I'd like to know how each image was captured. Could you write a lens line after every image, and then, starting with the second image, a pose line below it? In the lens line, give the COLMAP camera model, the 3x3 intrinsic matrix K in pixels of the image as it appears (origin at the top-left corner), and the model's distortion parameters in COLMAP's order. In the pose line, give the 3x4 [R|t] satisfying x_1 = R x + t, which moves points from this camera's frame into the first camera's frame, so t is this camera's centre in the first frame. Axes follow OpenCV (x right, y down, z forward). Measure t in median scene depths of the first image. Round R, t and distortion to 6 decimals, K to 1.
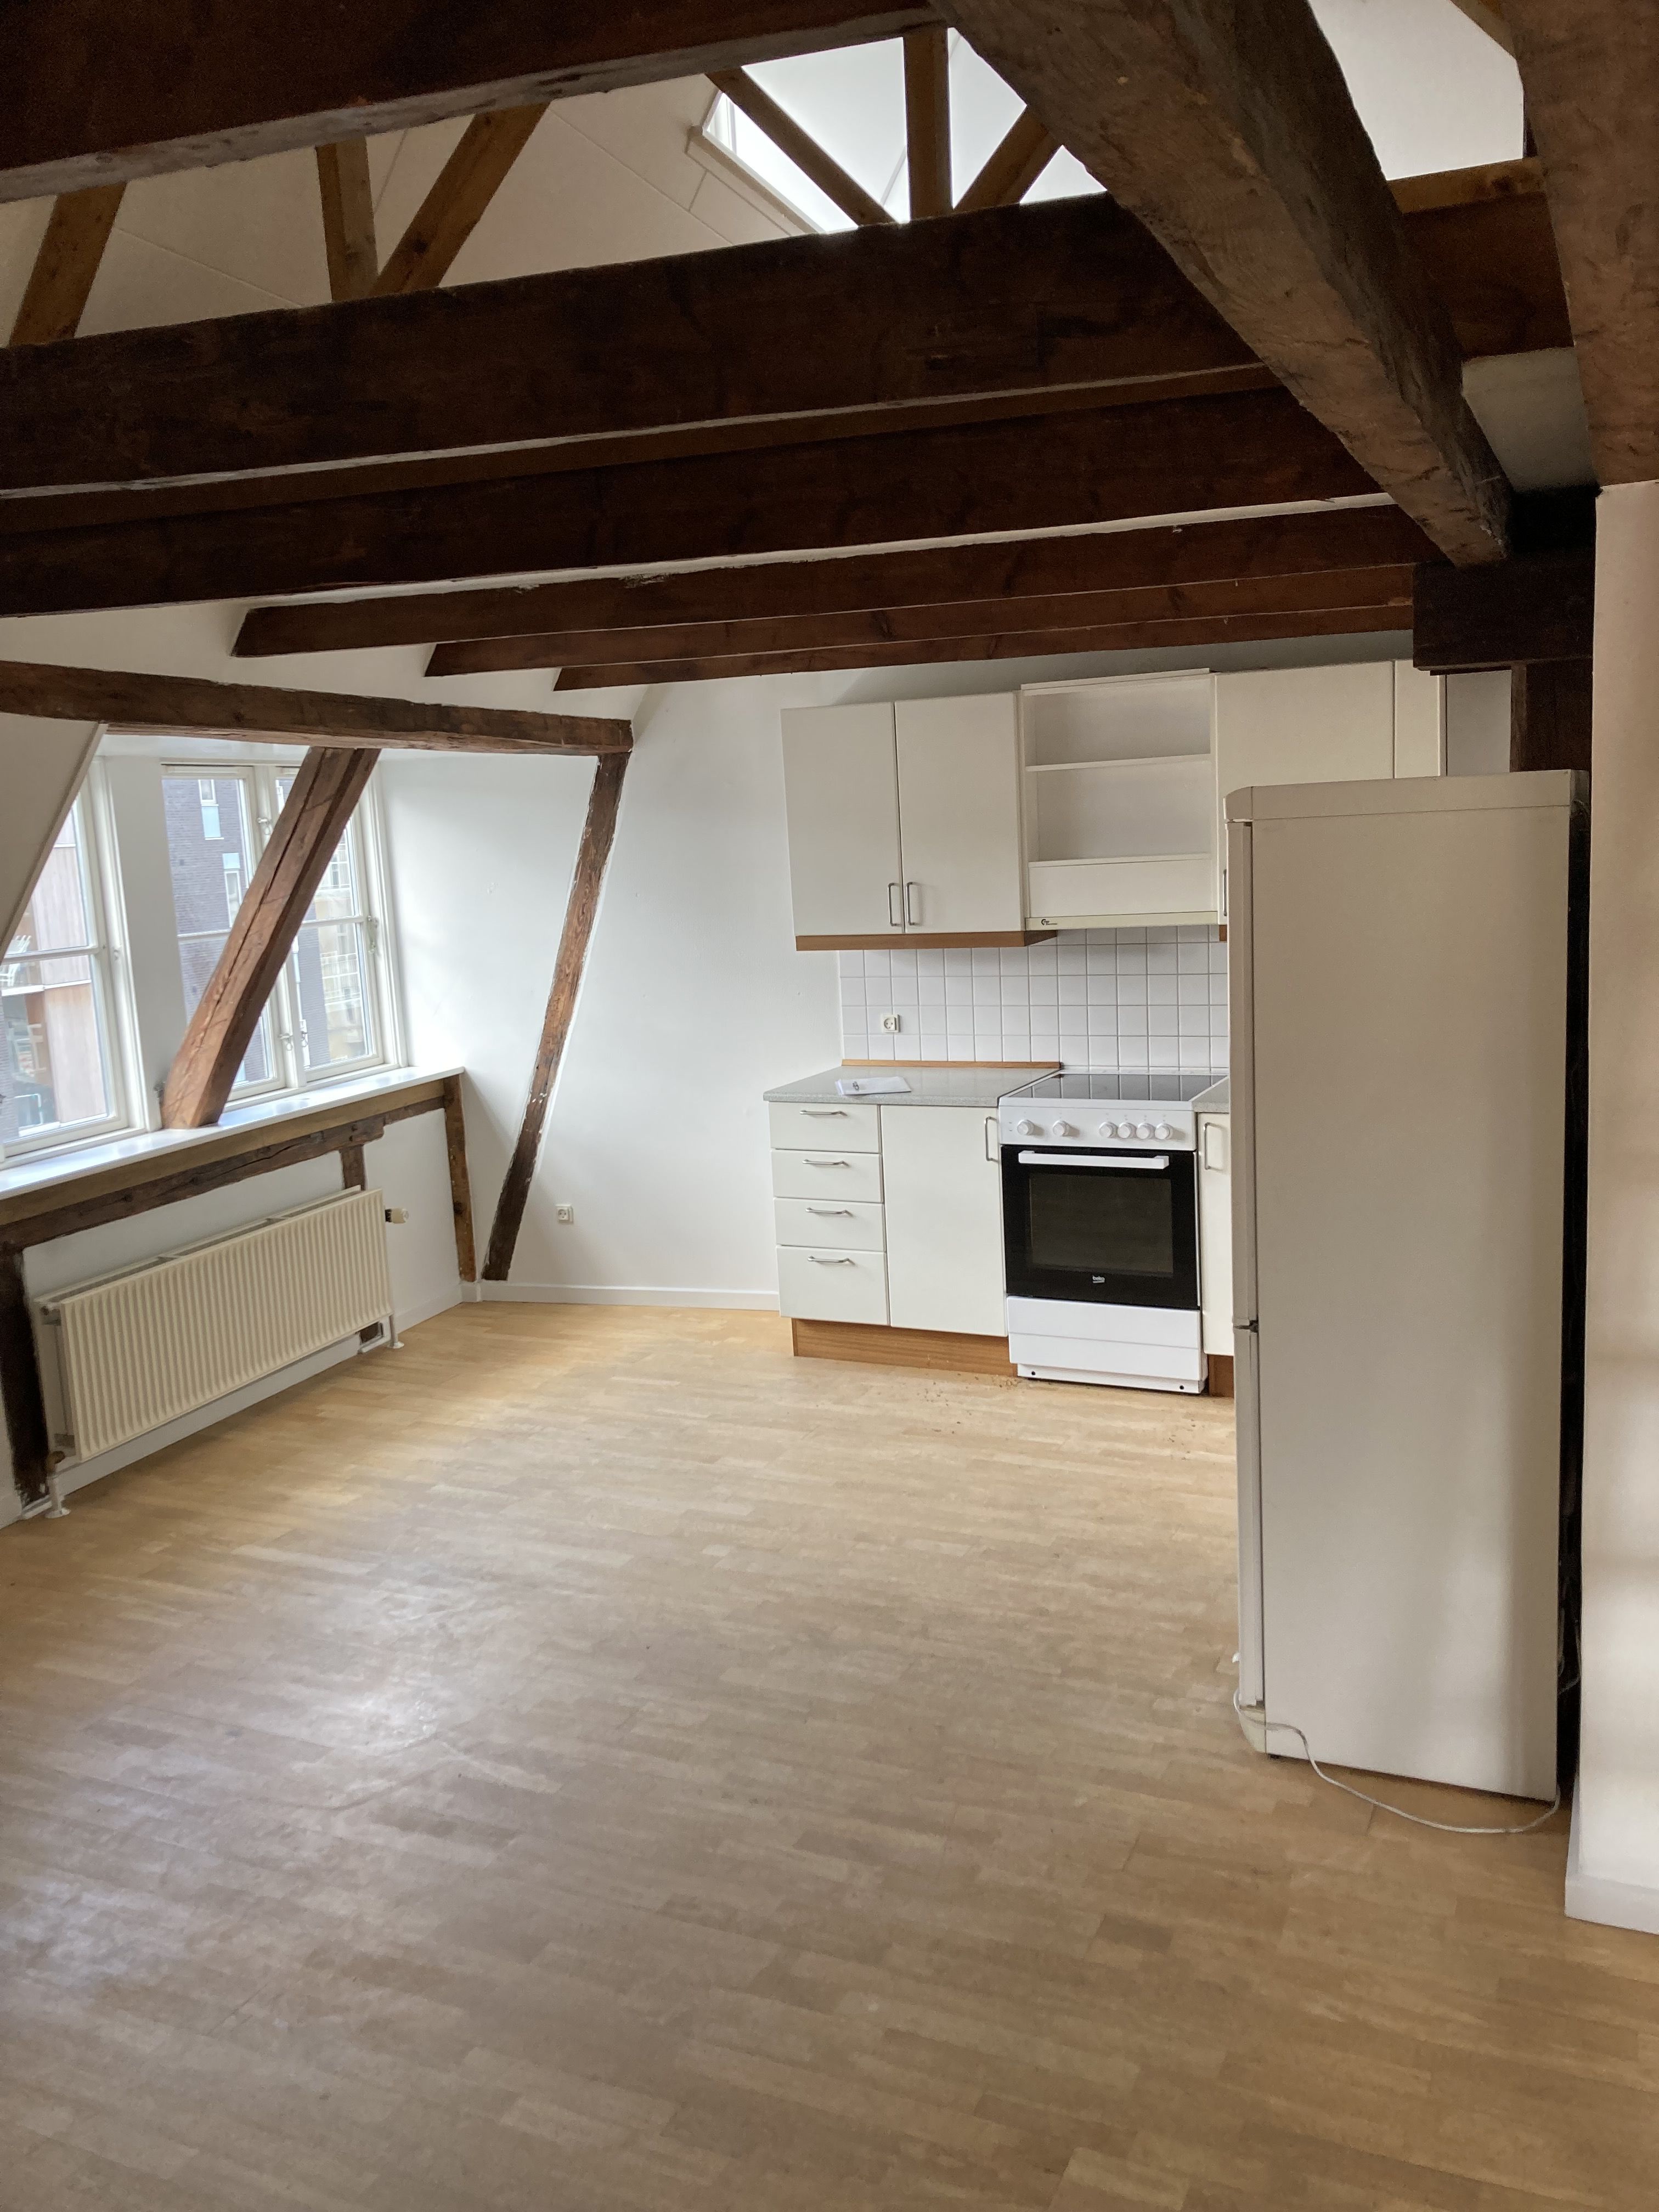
lens RADIAL K [[1855.0, 0, 833.5], [0, 1855.0, 1108.4], [0, 0, 1]] dist [0.034974, -0.015847]
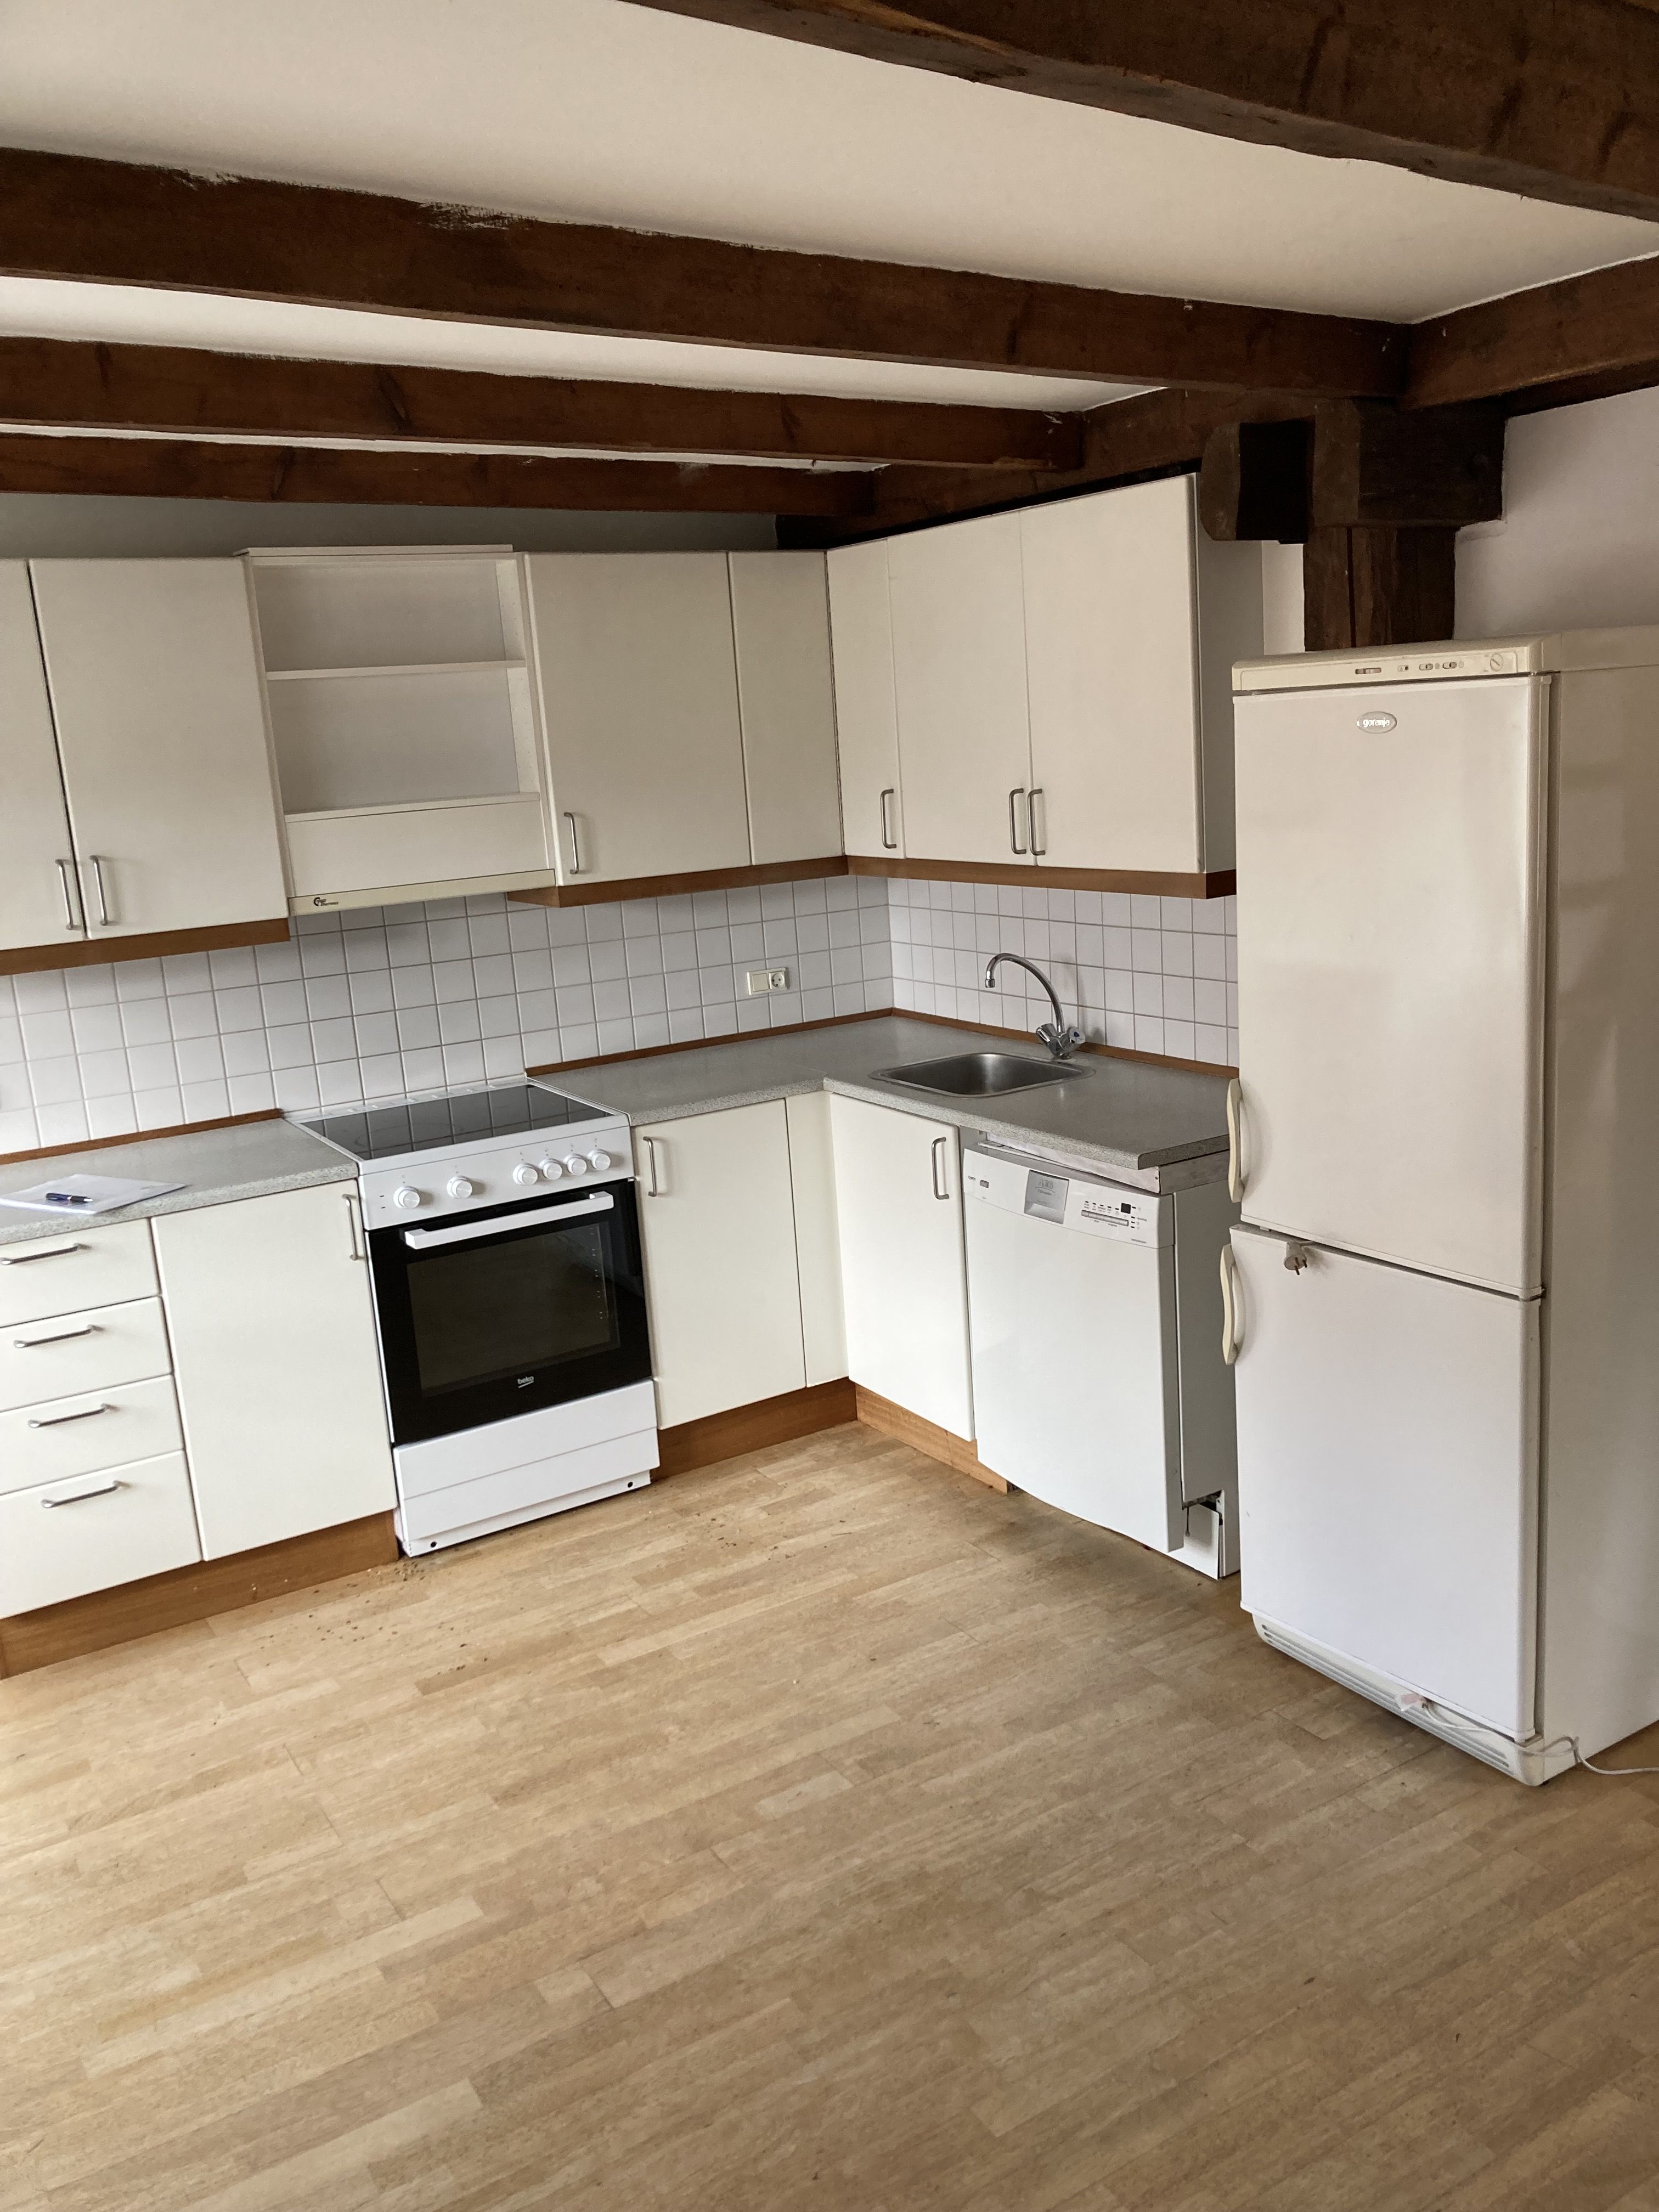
lens RADIAL K [[1855.0, 0, 833.3], [0, 1855.0, 1106.2], [0, 0, 1]] dist [0.034974, -0.015847]
pose [[0.527353, -0.161042, 0.834245, -0.382854], [0.170227, 0.981991, 0.081956, -0.052498], [-0.832419, 0.098792, 0.545270, 0.493039]]
